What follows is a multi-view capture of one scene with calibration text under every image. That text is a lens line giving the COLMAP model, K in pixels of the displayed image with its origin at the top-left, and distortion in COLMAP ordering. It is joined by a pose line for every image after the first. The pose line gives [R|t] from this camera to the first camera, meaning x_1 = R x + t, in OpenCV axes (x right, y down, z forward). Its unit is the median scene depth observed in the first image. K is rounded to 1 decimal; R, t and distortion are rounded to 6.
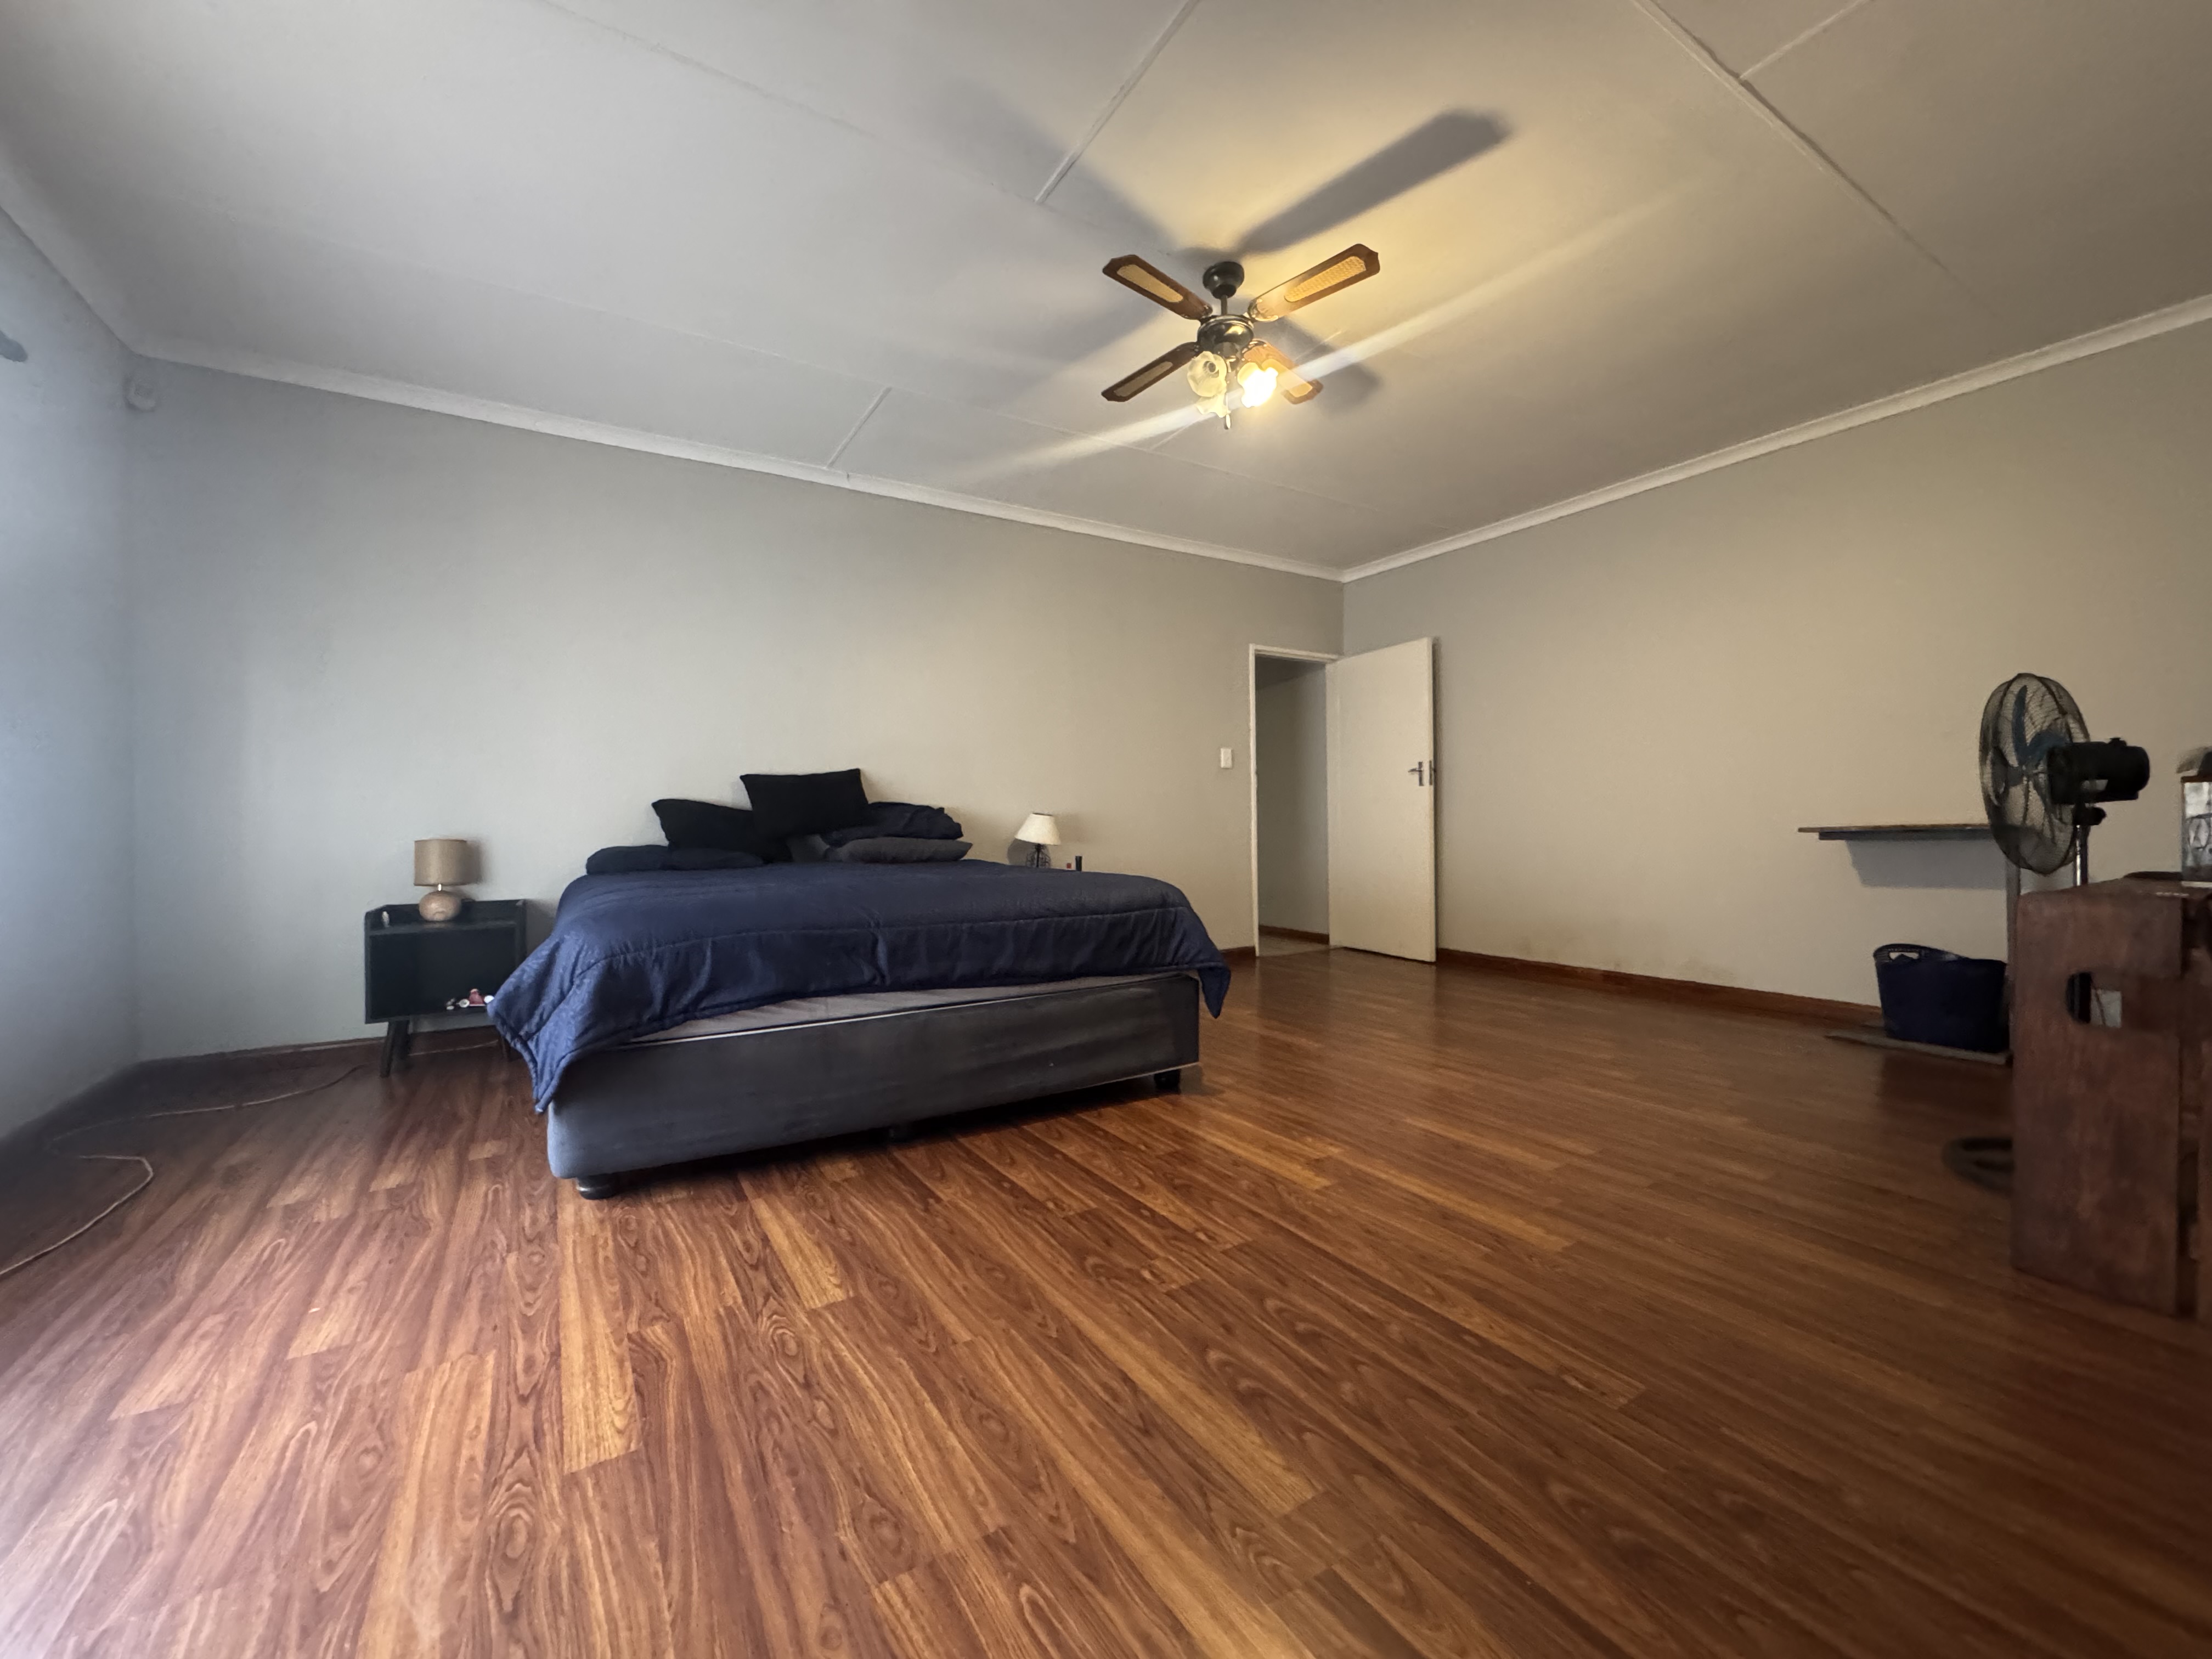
lens RADIAL K [[881.5, 0, 1103.6], [0, 881.5, 824.4], [0, 0, 1]] dist [-0.002401, 0.000649]
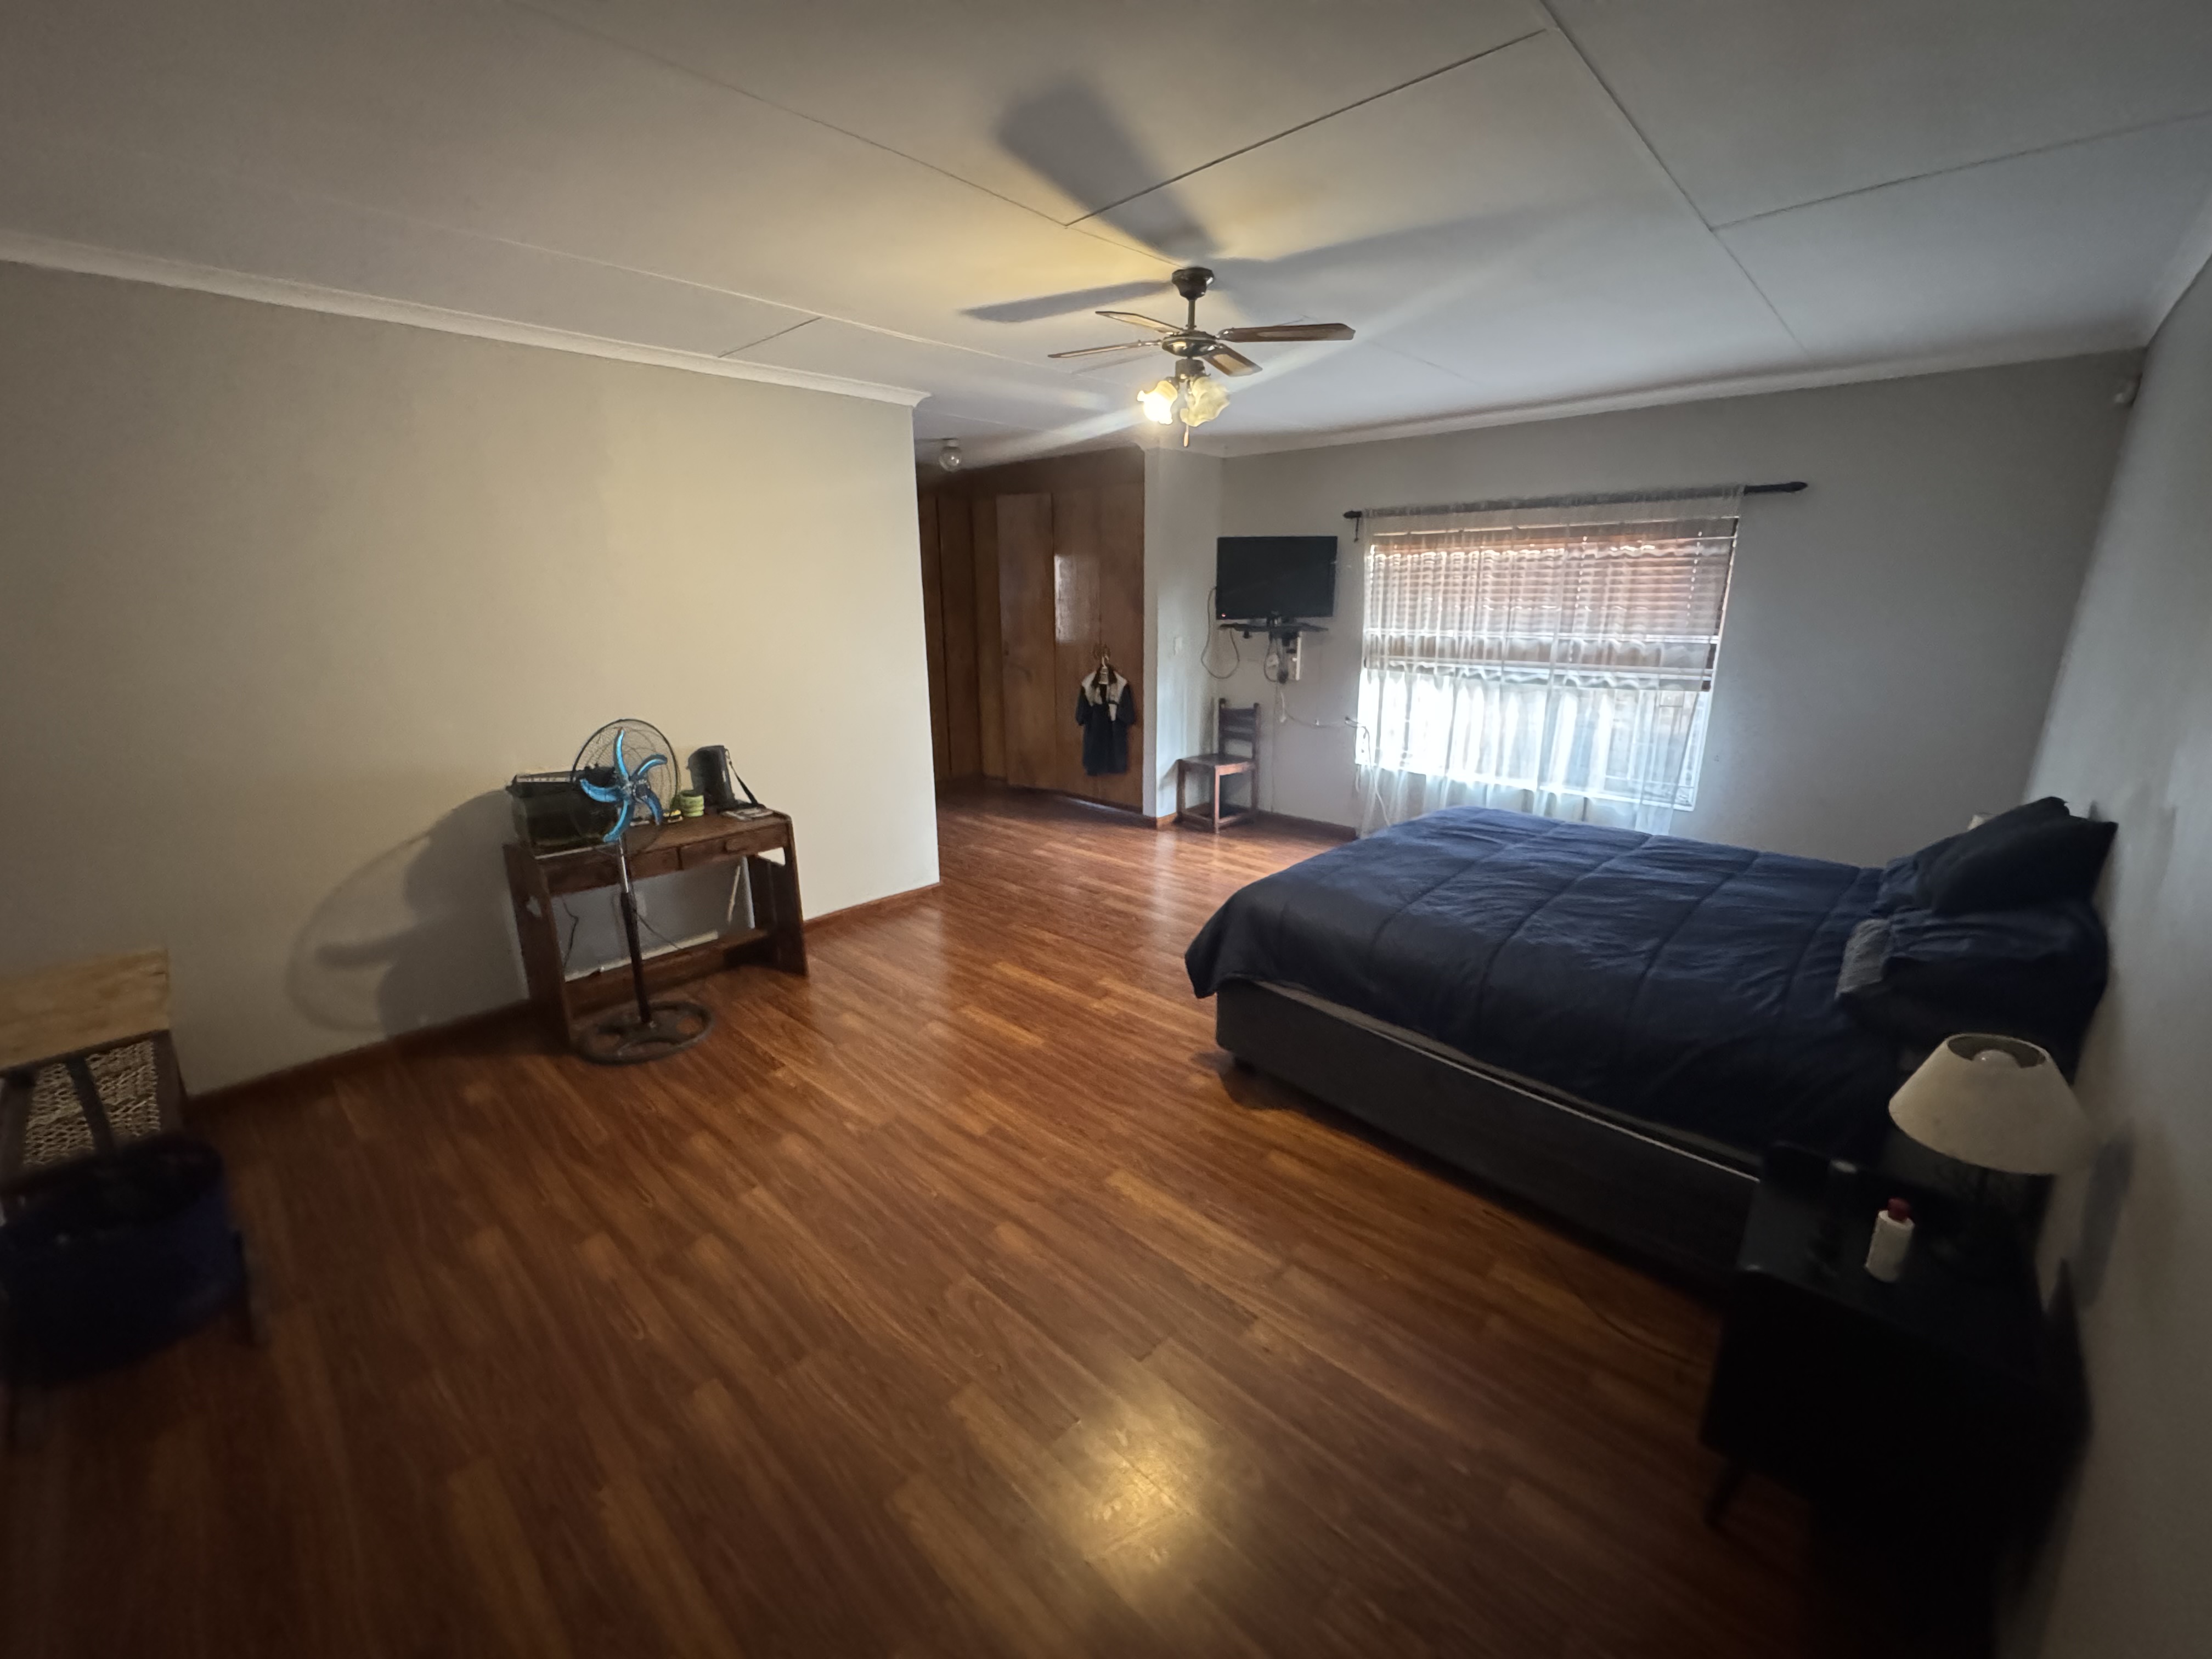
lens RADIAL K [[881.5, 0, 1103.6], [0, 881.5, 824.4], [0, 0, 1]] dist [-0.002401, 0.000649]
pose [[-0.965878, 0.083653, -0.245117, 0.622745], [0.017215, 0.965046, 0.261515, -0.350048], [0.258425, 0.248371, -0.933557, 2.446949]]
